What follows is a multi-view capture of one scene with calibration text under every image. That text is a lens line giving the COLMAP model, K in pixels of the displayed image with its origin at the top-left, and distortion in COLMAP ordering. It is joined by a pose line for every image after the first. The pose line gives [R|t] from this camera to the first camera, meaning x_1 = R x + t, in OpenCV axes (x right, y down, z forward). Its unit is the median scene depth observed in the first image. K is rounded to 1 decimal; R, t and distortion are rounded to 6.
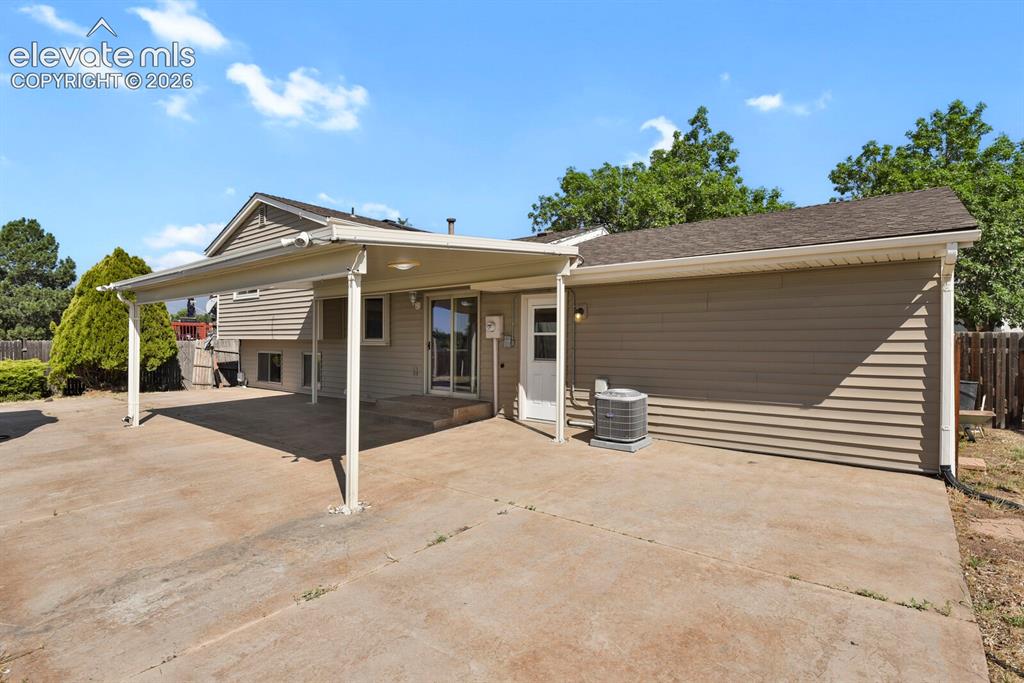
lens RADIAL K [[473.7, 0, 526.8], [0, 473.7, 339.6], [0, 0, 1]] dist [-0.001303, -0.015367]
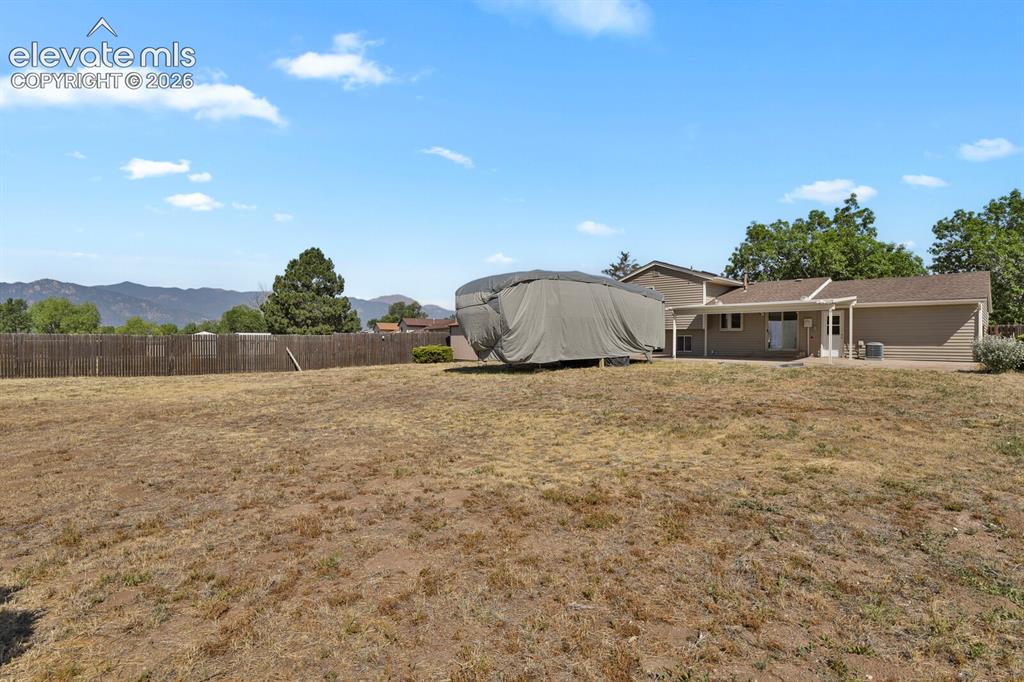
lens RADIAL K [[495.4, 0, 519.2], [0, 495.4, 340.7], [0, 0, 1]] dist [-0.028038, -0.000749]
pose [[0.993998, 0.002918, -0.109363, -0.557533], [-0.002842, 0.999996, 0.000857, 0.030895], [0.109365, -0.000541, 0.994001, -0.768477]]
